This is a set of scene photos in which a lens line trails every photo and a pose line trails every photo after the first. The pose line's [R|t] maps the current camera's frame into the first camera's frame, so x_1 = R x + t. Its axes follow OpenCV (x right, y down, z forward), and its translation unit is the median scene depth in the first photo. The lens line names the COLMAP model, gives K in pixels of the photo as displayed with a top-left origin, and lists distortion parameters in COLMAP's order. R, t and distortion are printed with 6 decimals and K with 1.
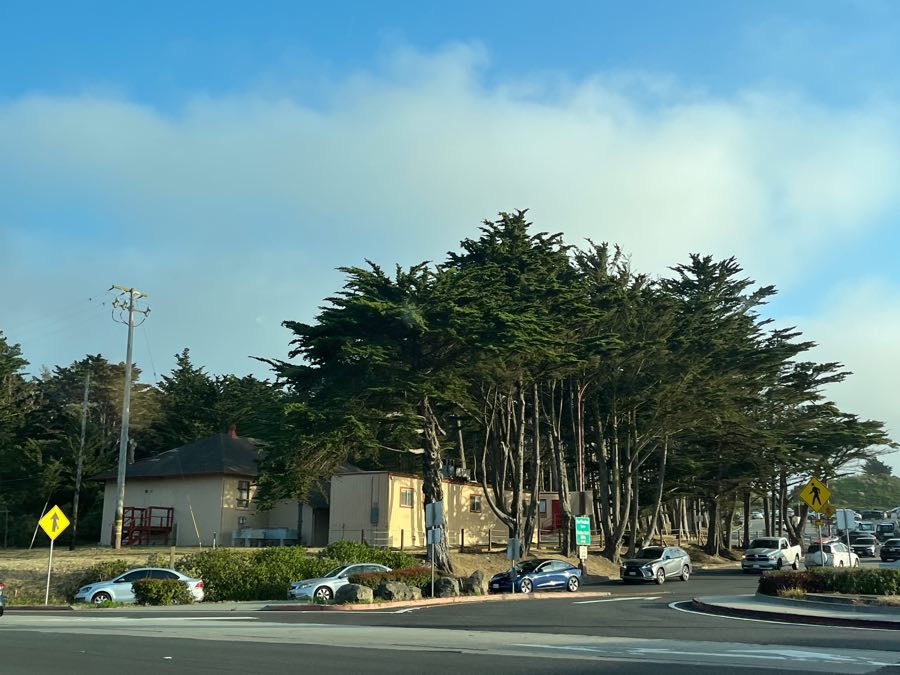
lens RADIAL K [[1040.7, 0, 450.3], [0, 1040.7, 305.5], [0, 0, 1]] dist [-0.000502, -0.022102]
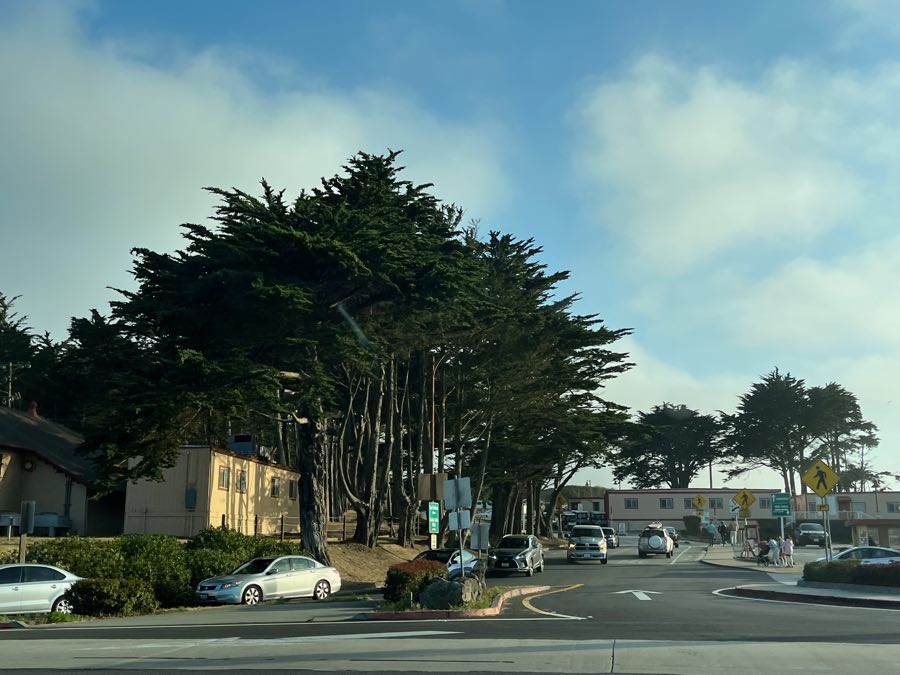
lens RADIAL K [[1058.1, 0, 450.0], [0, 1058.1, 337.5], [0, 0, 1]] dist [0.001106, -0.022743]
pose [[0.918295, 0.070607, 0.389551, -0.211185], [-0.085791, 0.996077, 0.021695, 0.038140], [-0.386491, -0.053343, 0.920749, 0.154126]]
